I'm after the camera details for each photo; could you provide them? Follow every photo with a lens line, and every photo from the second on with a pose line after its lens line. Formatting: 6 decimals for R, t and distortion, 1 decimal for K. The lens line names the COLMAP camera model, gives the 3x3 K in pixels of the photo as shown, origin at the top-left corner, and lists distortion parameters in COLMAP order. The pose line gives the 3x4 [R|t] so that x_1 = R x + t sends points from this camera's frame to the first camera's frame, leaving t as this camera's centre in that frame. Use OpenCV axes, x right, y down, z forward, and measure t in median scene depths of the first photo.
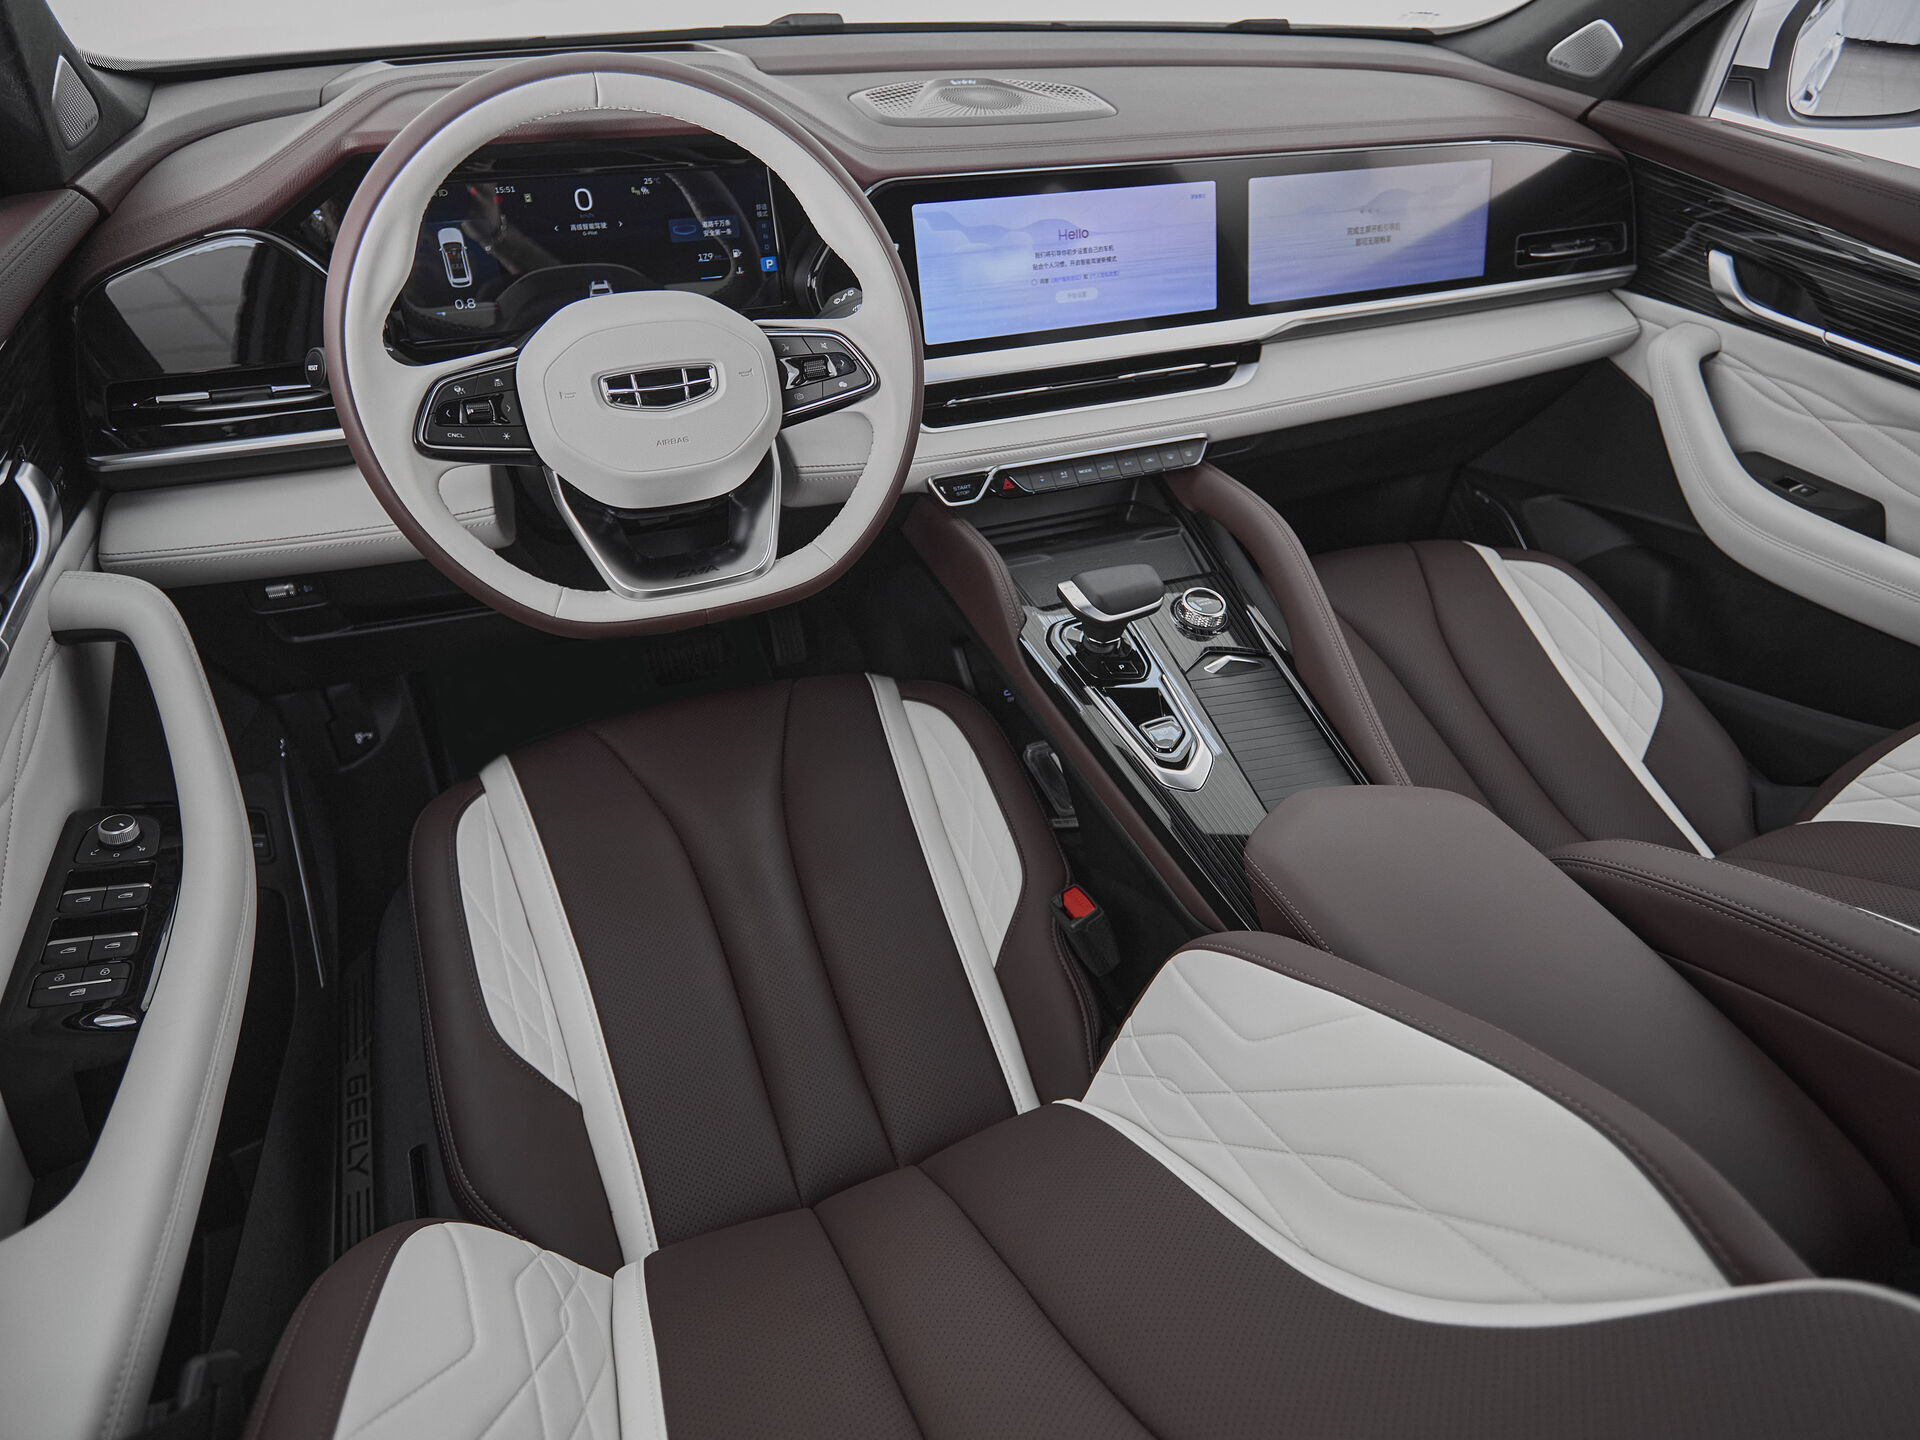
lens RADIAL K [[1147.4, 0, 990.0], [0, 1147.4, 714.6], [0, 0, 1]] dist [0.011862, -0.003071]
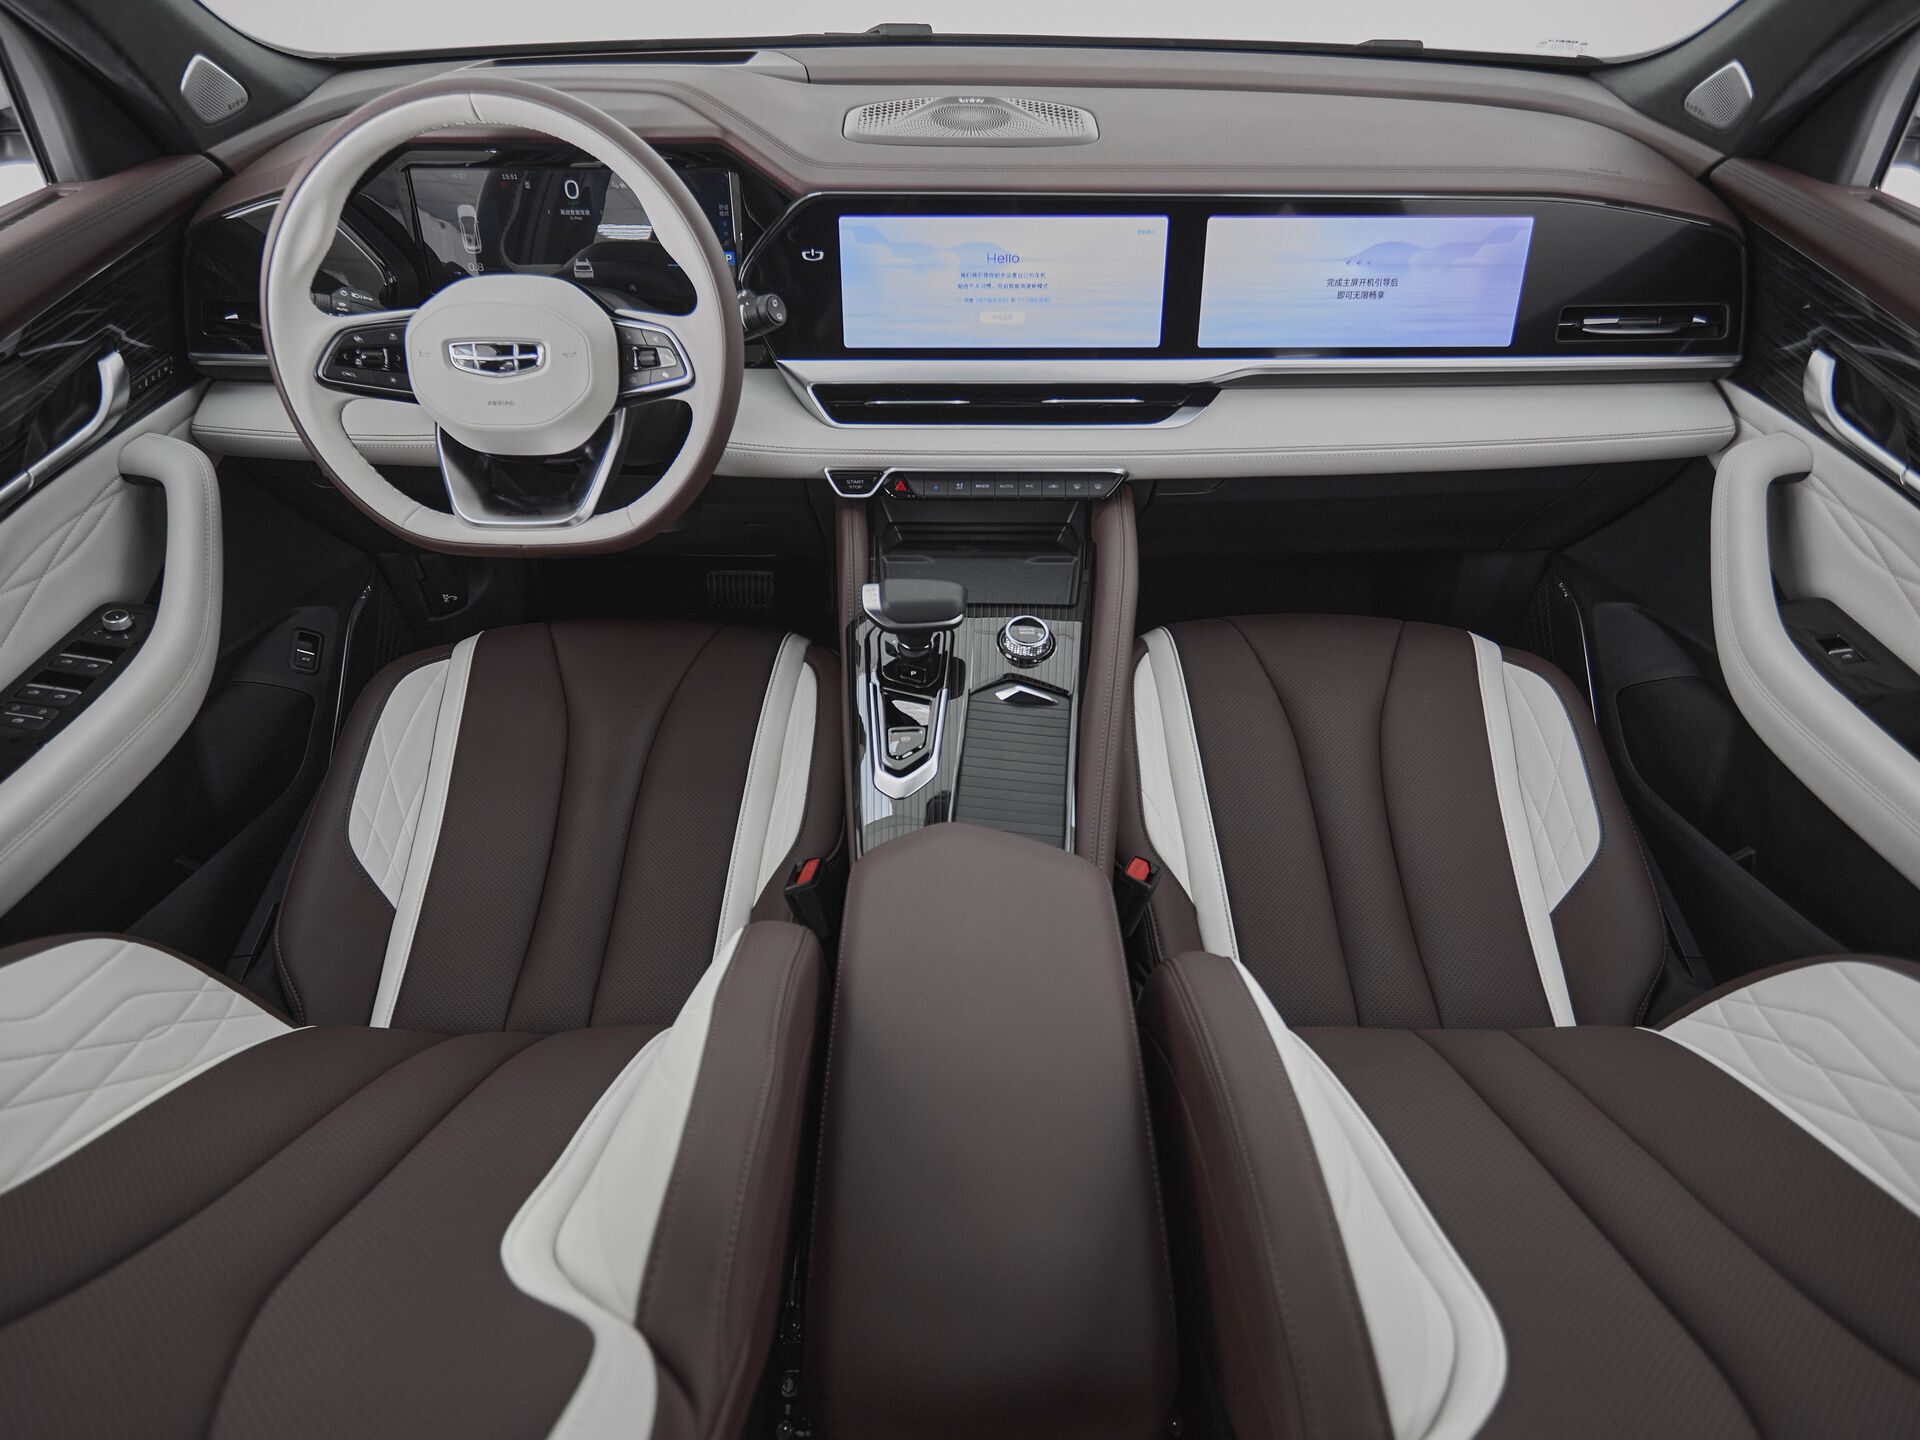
lens RADIAL K [[1147.4, 0, 972.5], [0, 1147.4, 711.2], [0, 0, 1]] dist [0.011862, -0.003071]
pose [[0.915025, 0.233049, -0.329267, 0.499734], [-0.223694, 0.972382, 0.066592, -0.086708], [0.335692, 0.012722, 0.941886, 0.021781]]
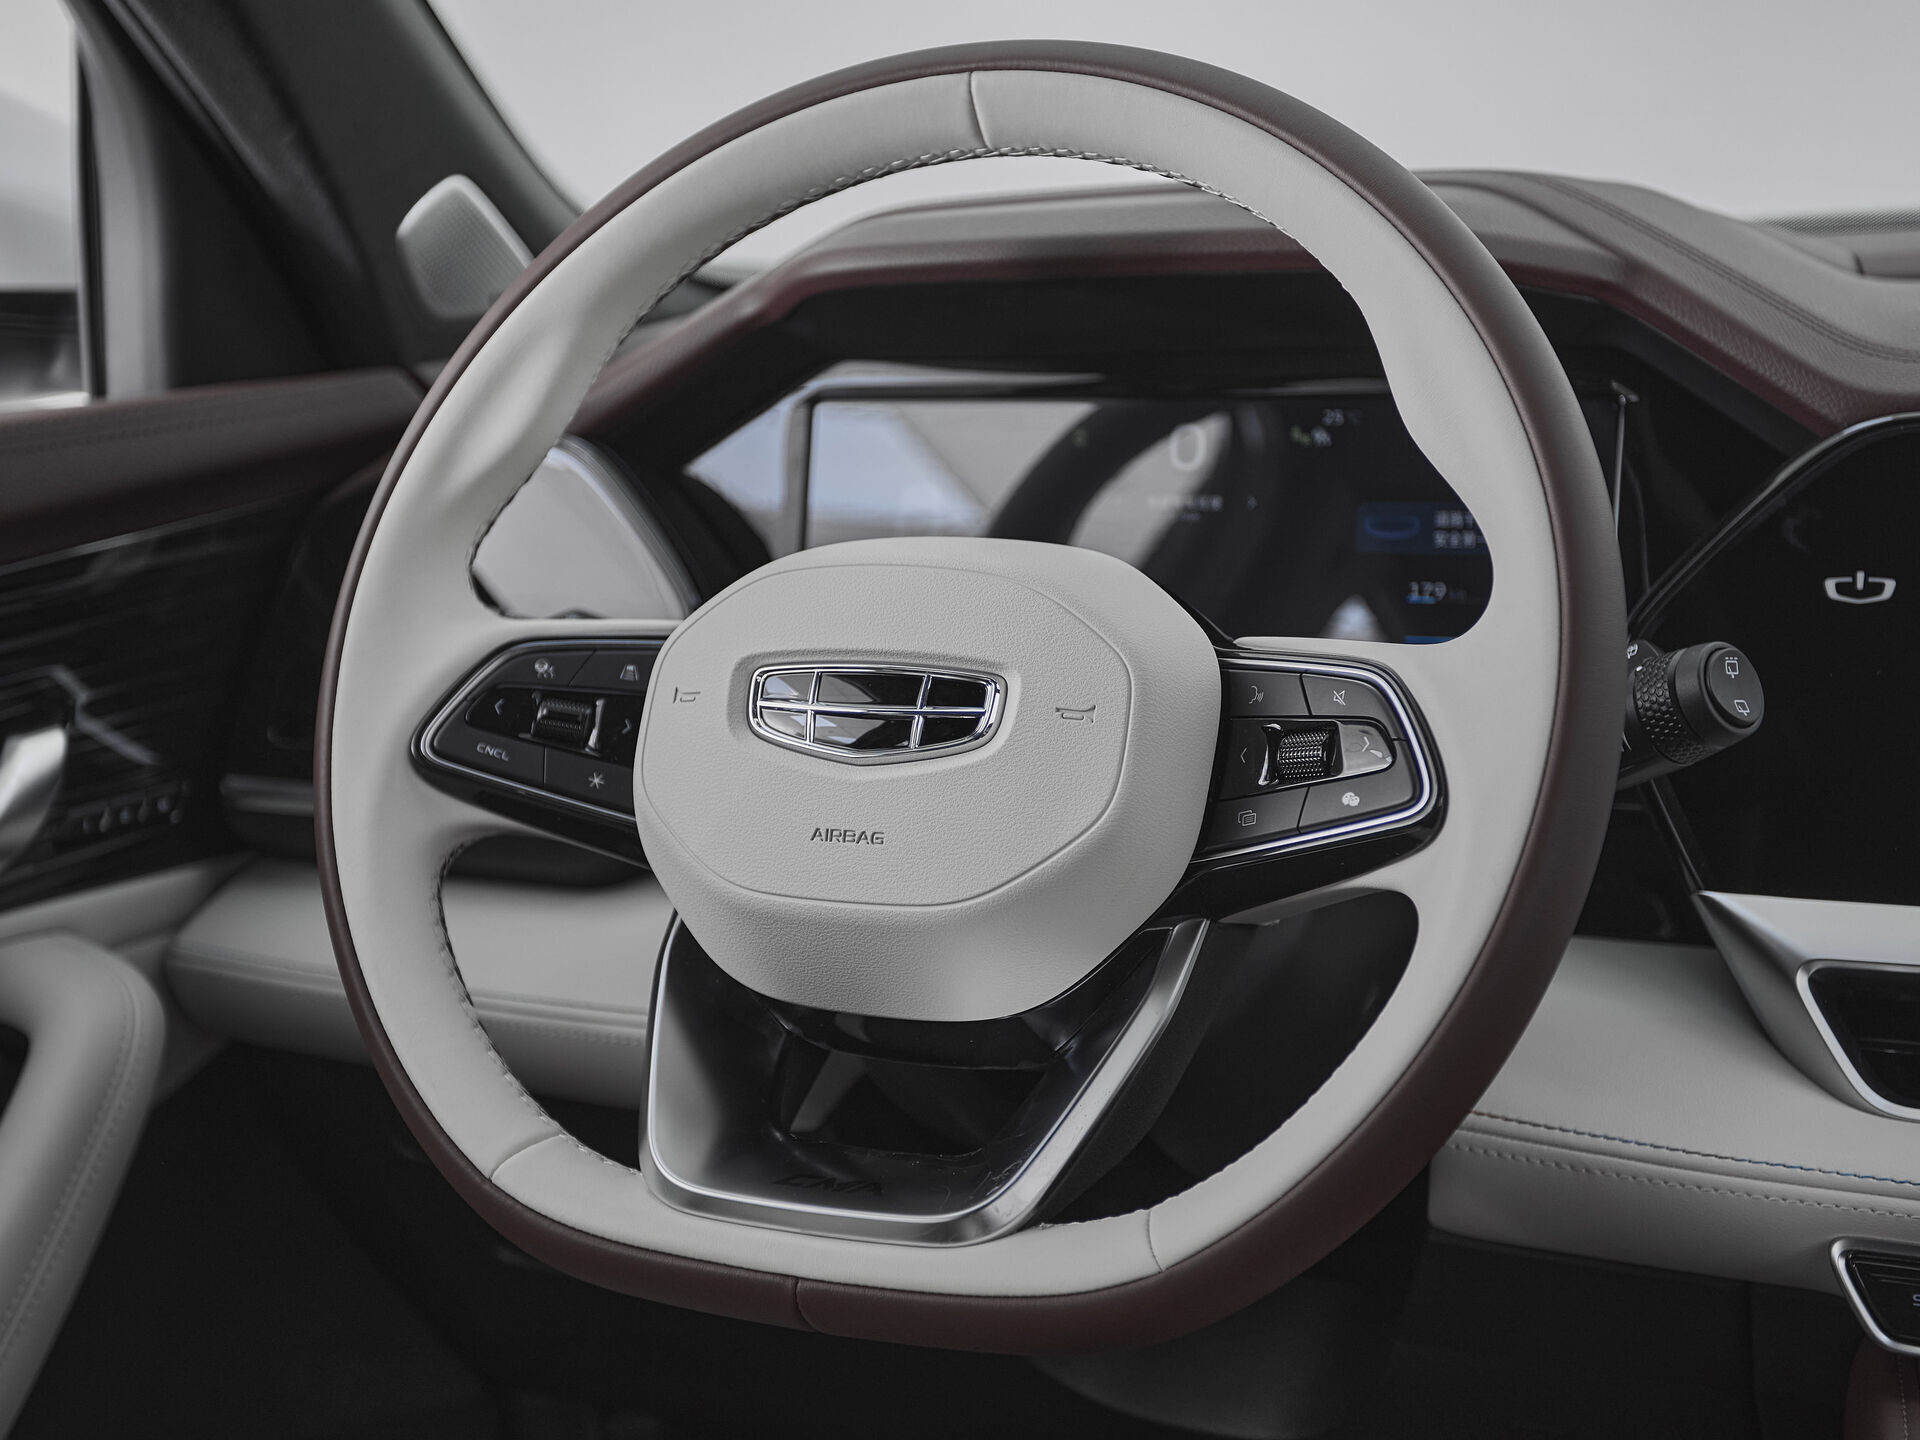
lens RADIAL K [[2588.8, 0, 889.9], [0, 2588.8, 726.1], [0, 0, 1]] dist [0.029951, 0.000000]
pose [[0.657988, 0.073000, -0.749482, 0.308722], [-0.418937, 0.862531, -0.283783, -0.016740], [0.625735, 0.500711, 0.598117, 0.346264]]
